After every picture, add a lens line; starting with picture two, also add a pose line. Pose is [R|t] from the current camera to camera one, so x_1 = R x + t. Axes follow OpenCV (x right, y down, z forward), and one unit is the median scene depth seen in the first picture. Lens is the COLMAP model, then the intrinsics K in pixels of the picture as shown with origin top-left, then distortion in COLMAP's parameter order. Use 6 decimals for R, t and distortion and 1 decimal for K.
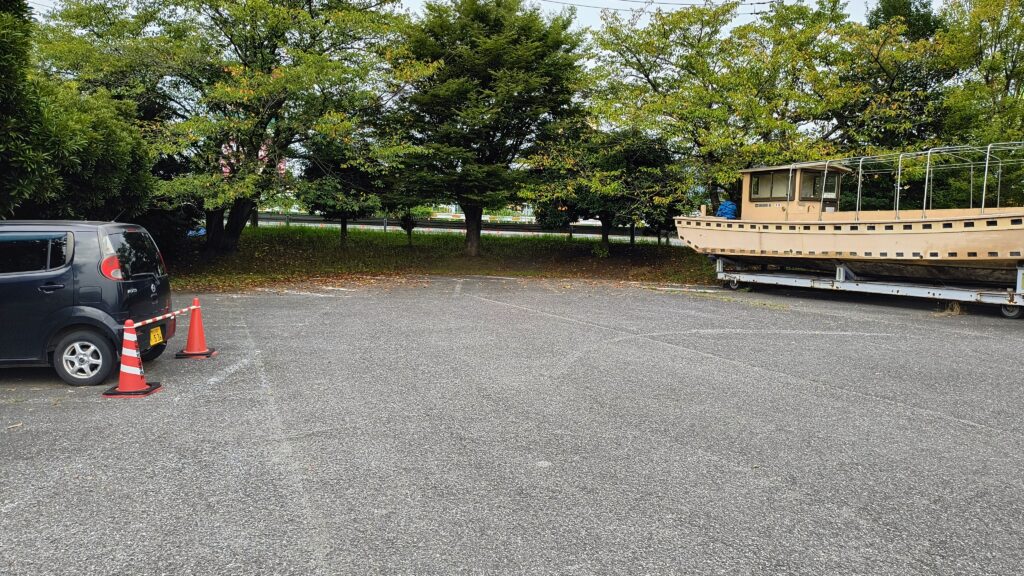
lens RADIAL K [[691.2, 0, 518.9], [0, 691.2, 287.6], [0, 0, 1]] dist [0.021785, -0.028986]
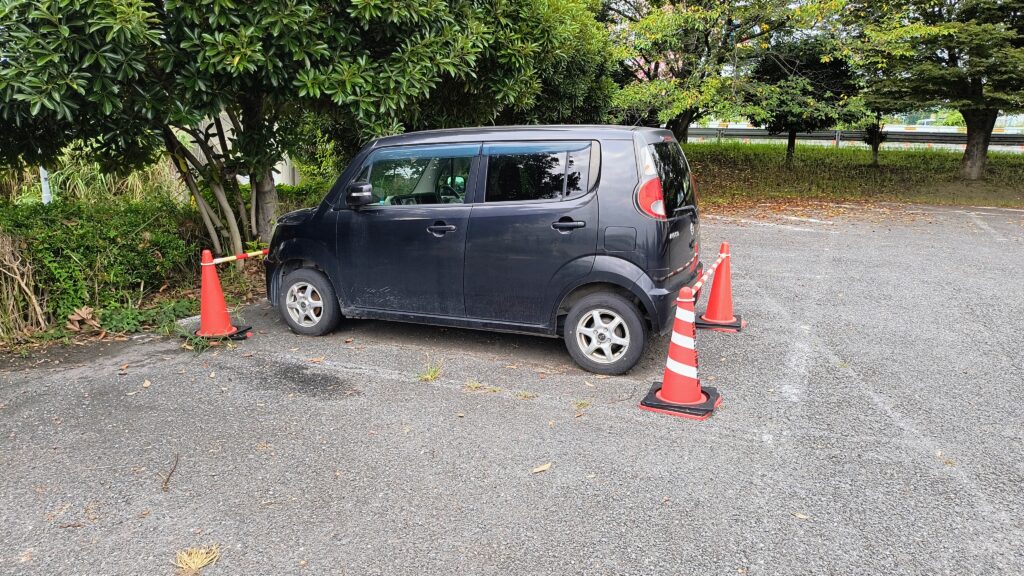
lens RADIAL K [[691.2, 0, 509.9], [0, 691.2, 291.2], [0, 0, 1]] dist [0.021785, -0.028986]
pose [[0.848445, 0.101333, -0.519493, -0.269089], [-0.038692, 0.990750, 0.130066, -0.015431], [0.527868, -0.090253, 0.844518, 0.294167]]
